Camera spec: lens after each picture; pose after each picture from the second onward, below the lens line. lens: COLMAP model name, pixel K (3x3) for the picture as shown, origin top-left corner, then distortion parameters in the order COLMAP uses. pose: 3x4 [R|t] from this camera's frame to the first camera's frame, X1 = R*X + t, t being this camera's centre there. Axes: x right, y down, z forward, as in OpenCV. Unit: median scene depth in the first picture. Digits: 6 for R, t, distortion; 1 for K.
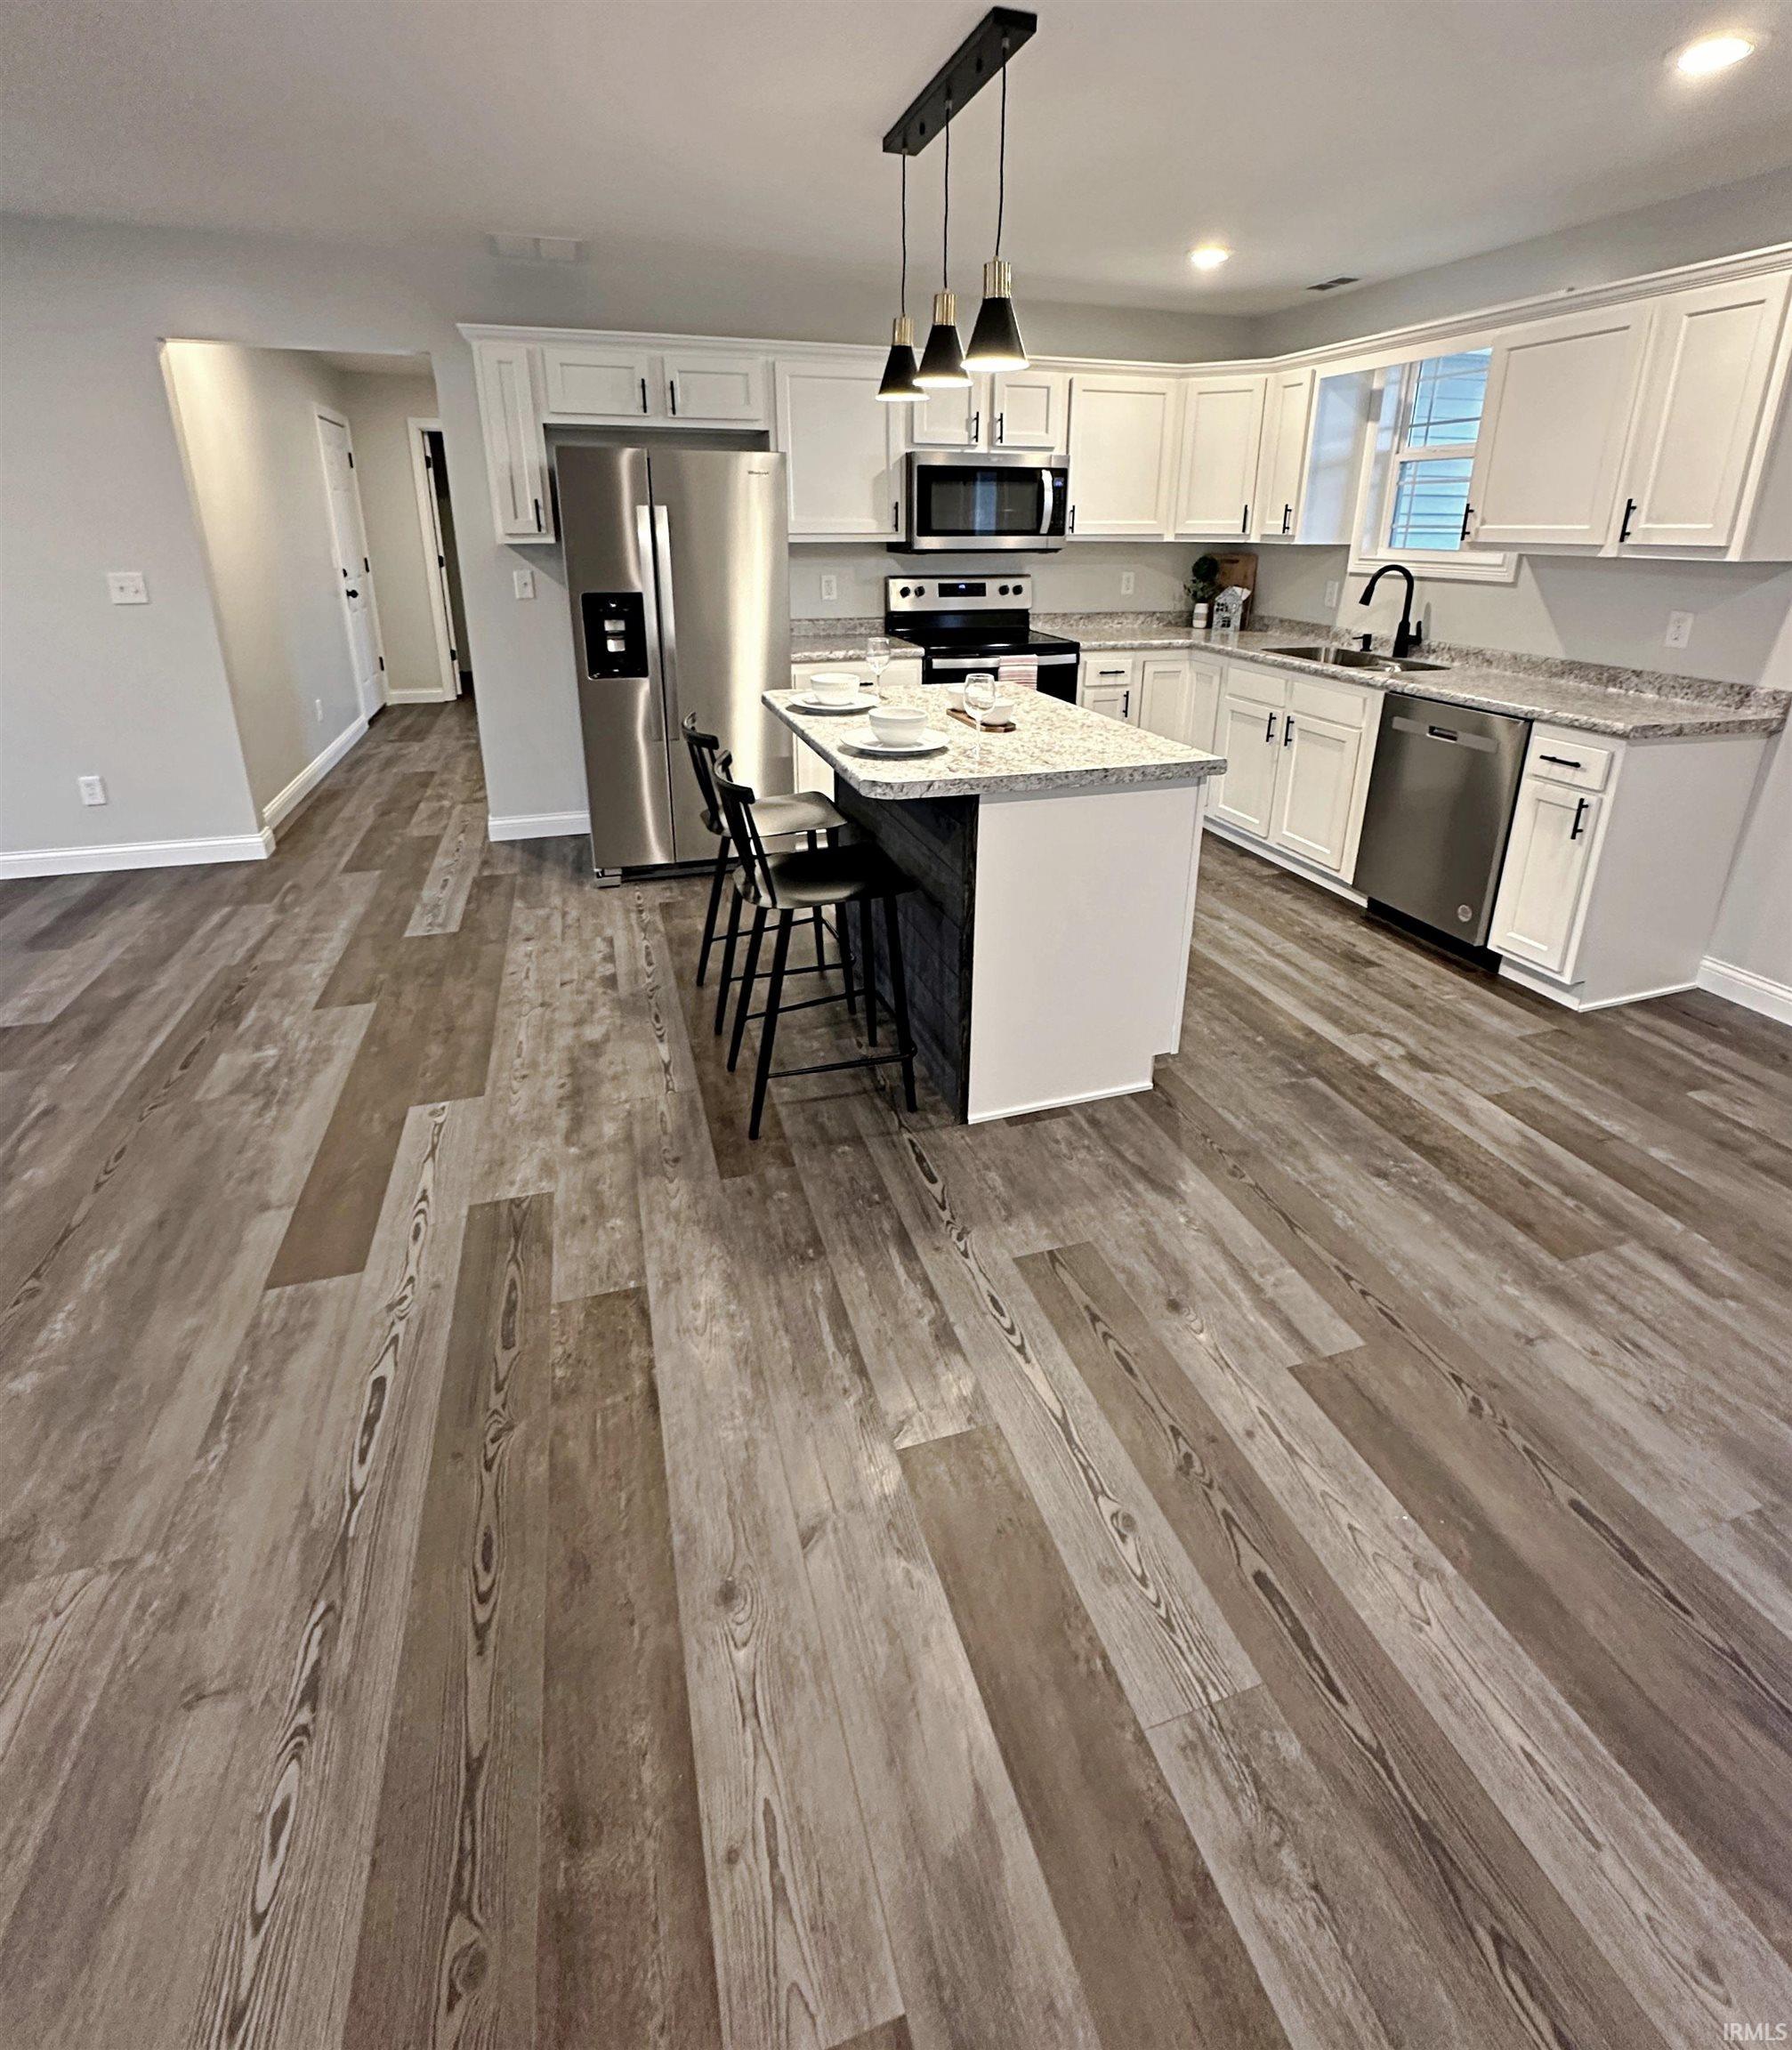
lens RADIAL K [[1004.6, 0, 911.6], [0, 1004.6, 847.2], [0, 0, 1]] dist [-0.005239, -0.000500]
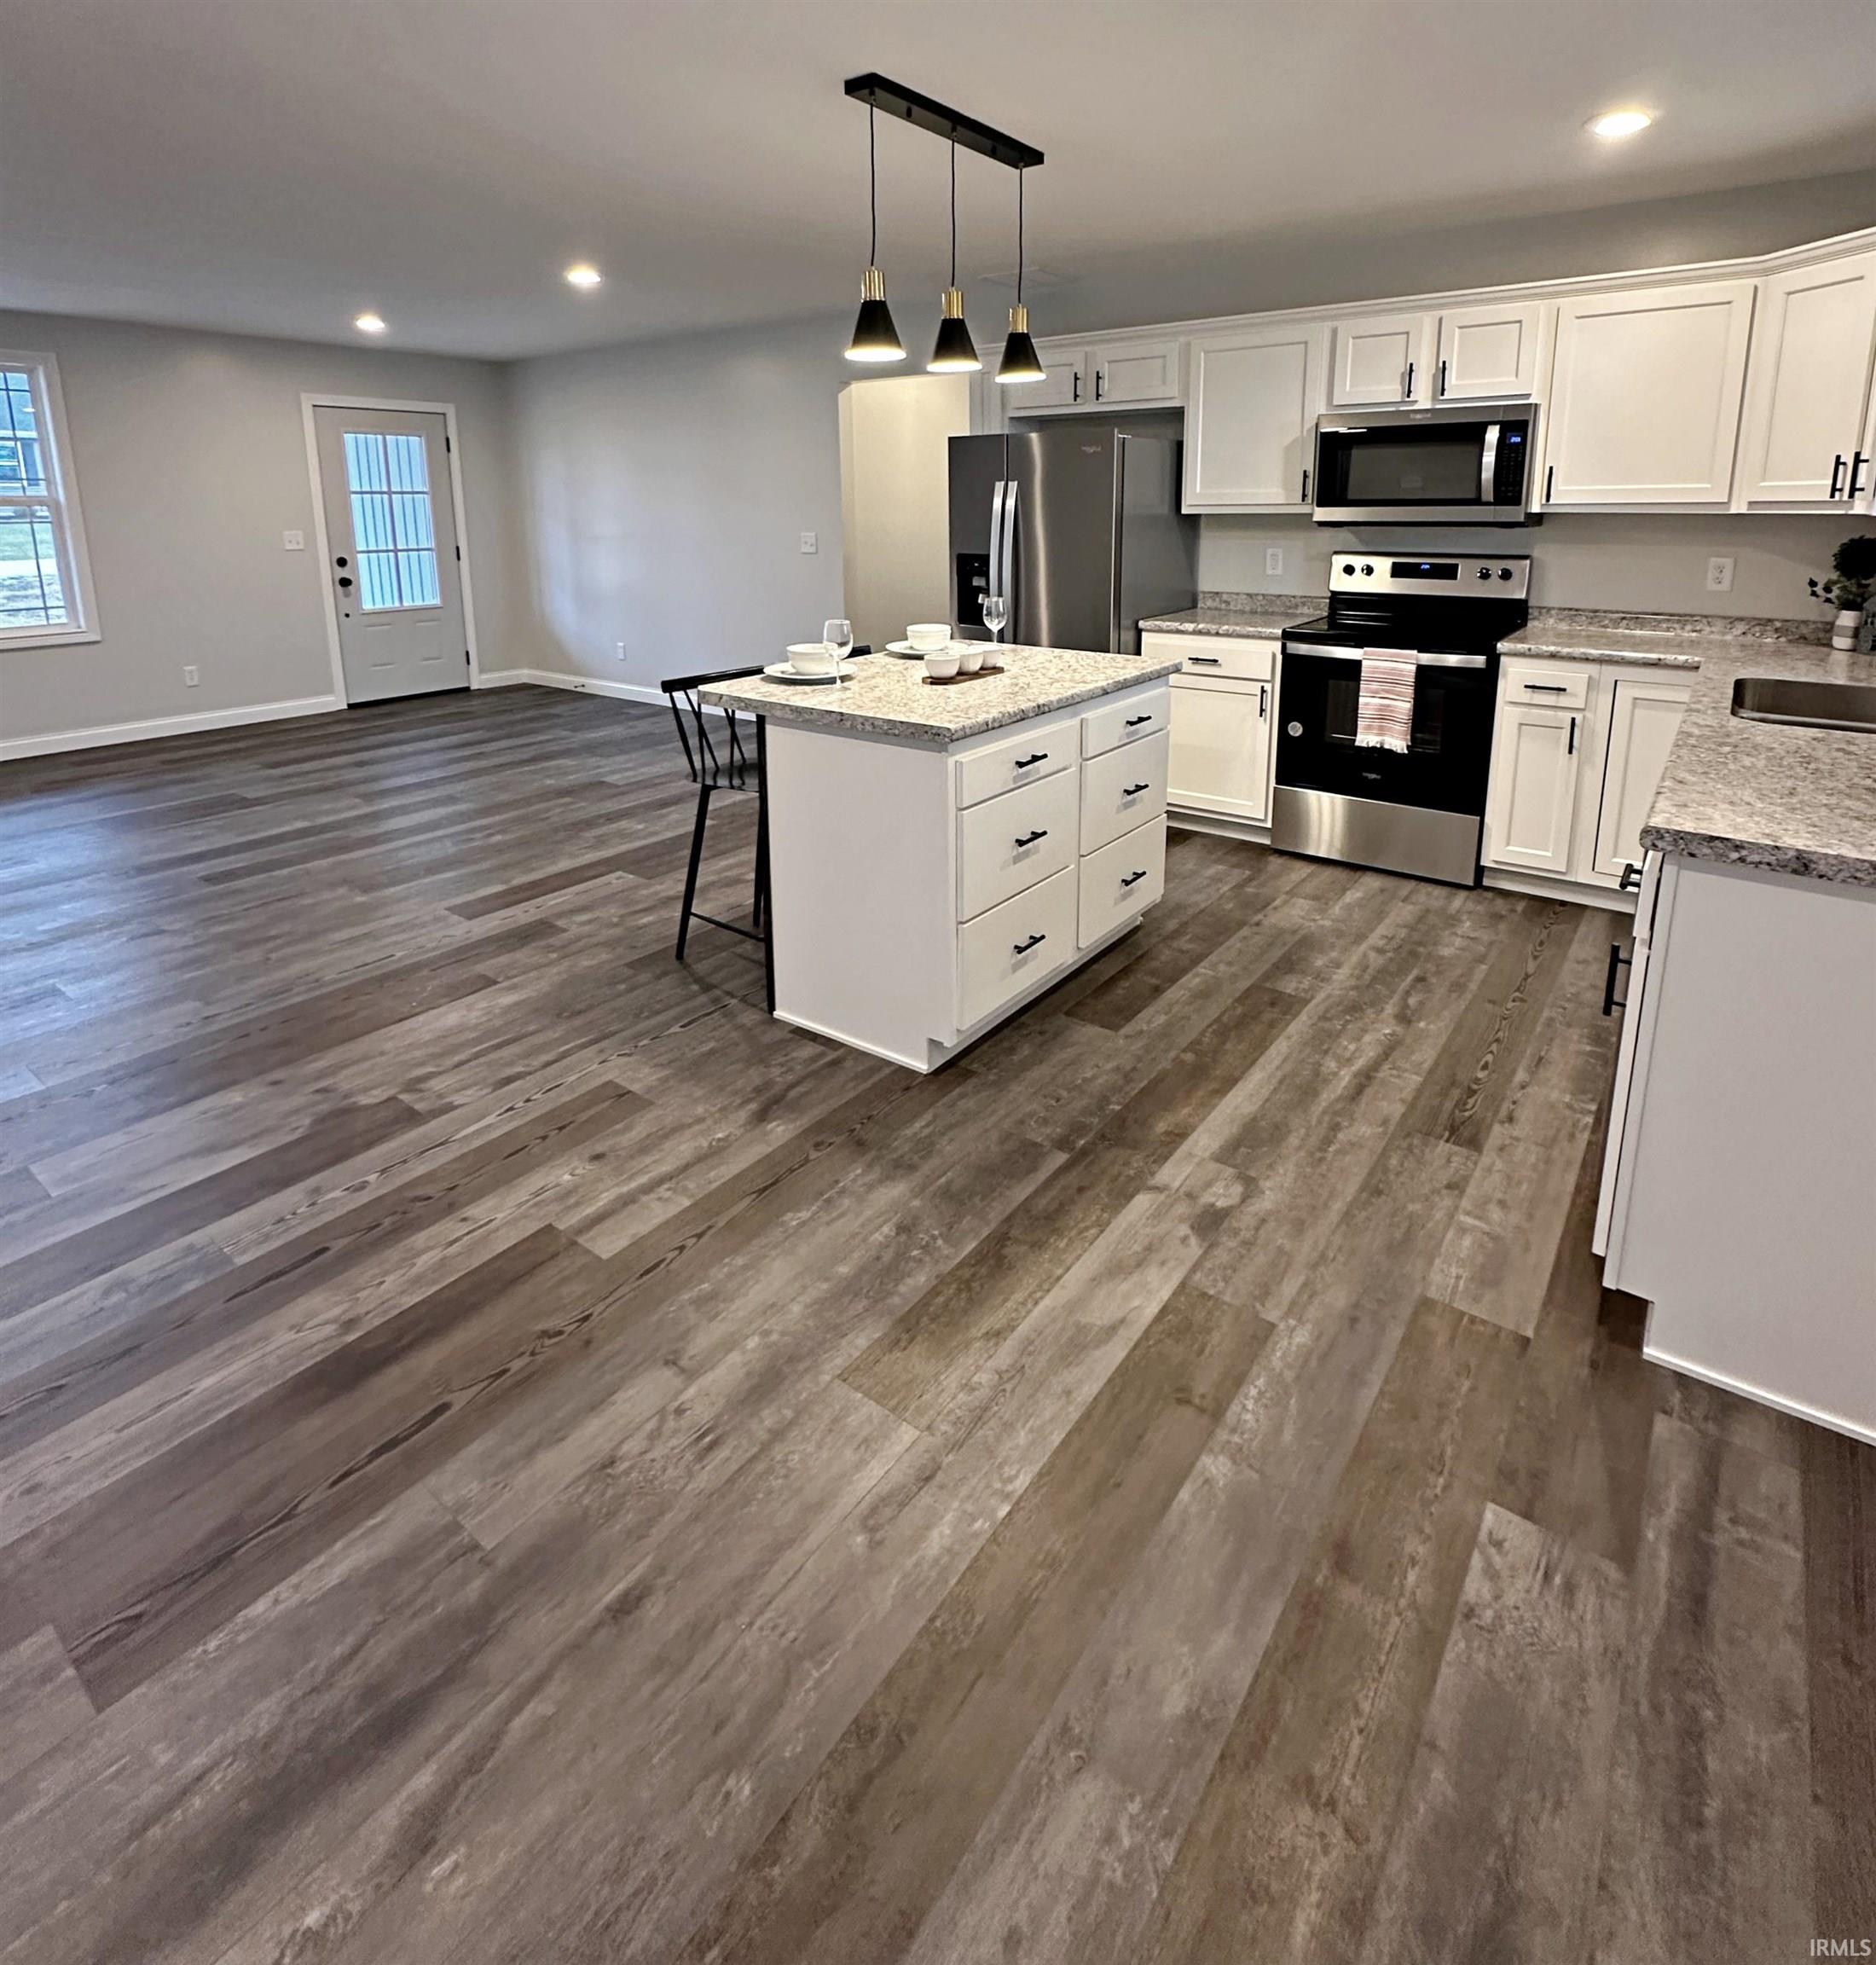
lens RADIAL K [[1077.7, 0, 932.7], [0, 1077.7, 709.2], [0, 0, 1]] dist [-0.004217, 0.002947]
pose [[0.571968, 0.144807, -0.807393, 0.718506], [-0.243620, 0.969870, 0.001363, -0.065833], [0.783264, 0.195918, 0.590012, 0.248219]]
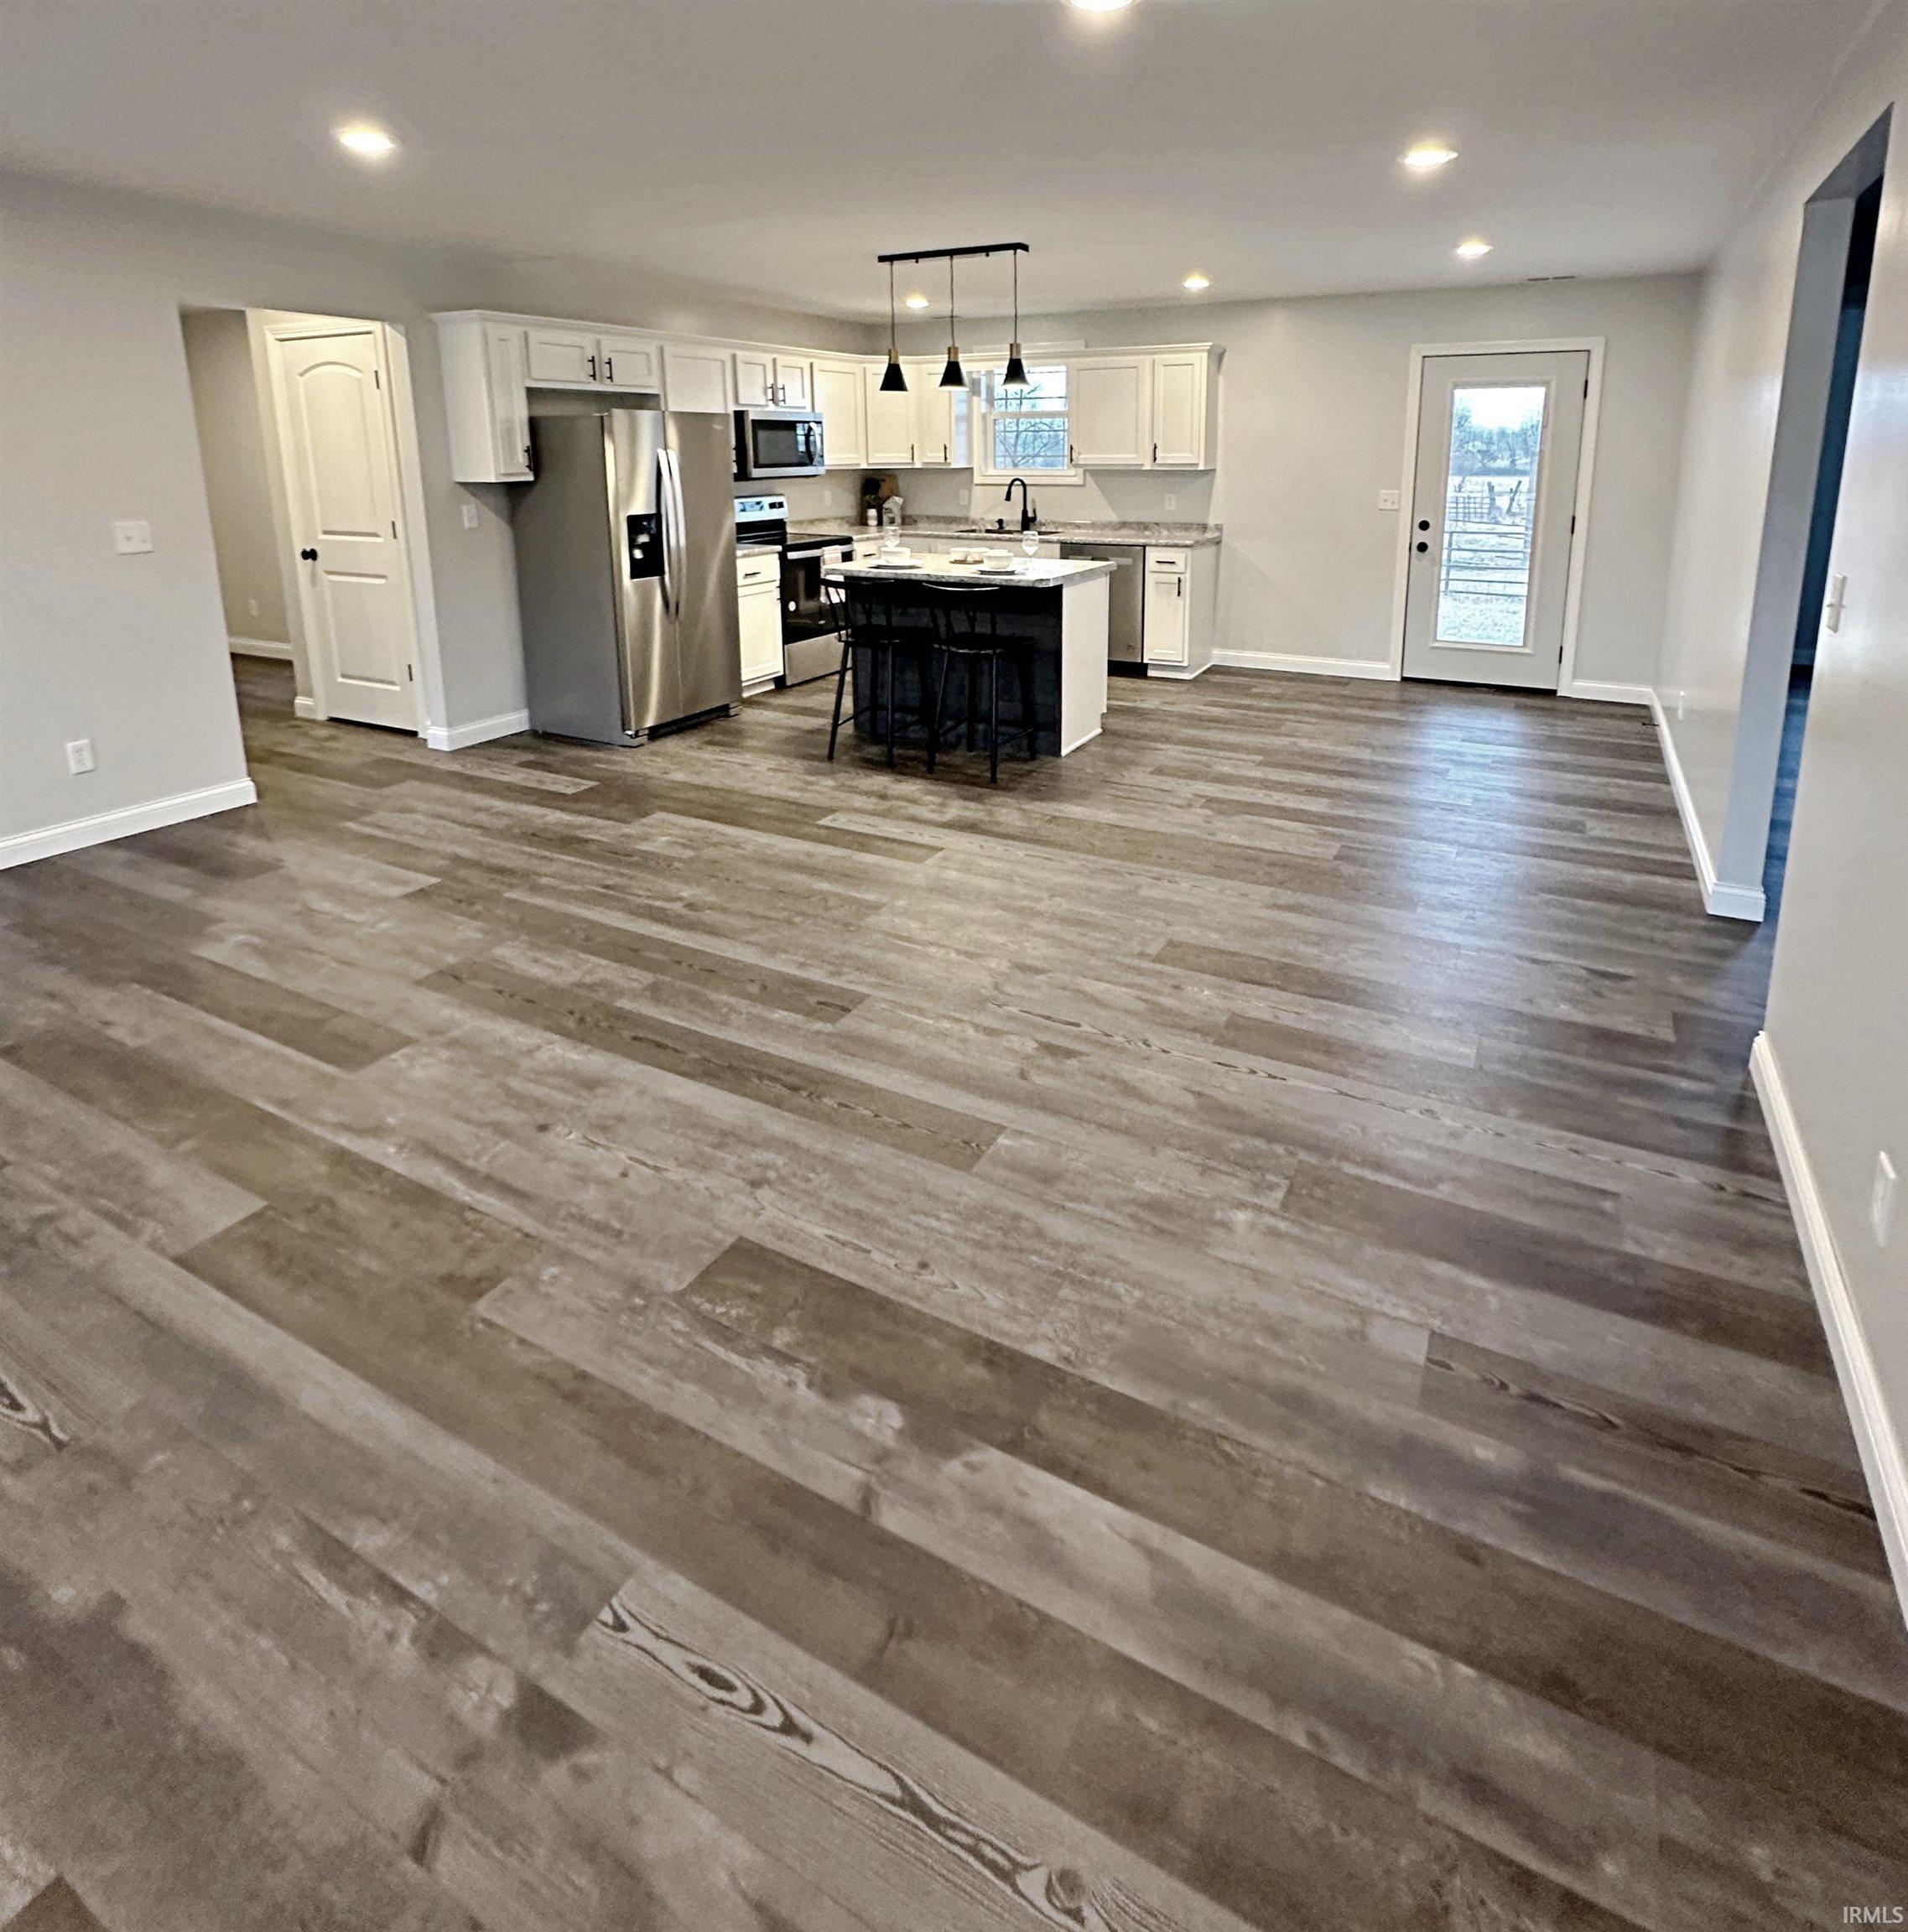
lens RADIAL K [[1081.3, 0, 1001.9], [0, 1081.3, 674.5], [0, 0, 1]] dist [0.002018, -0.002649]
pose [[0.712371, -0.153560, 0.684797, -0.977227], [0.225753, 0.974046, -0.016422, 0.085690], [-0.664502, 0.166294, 0.728548, -0.330717]]
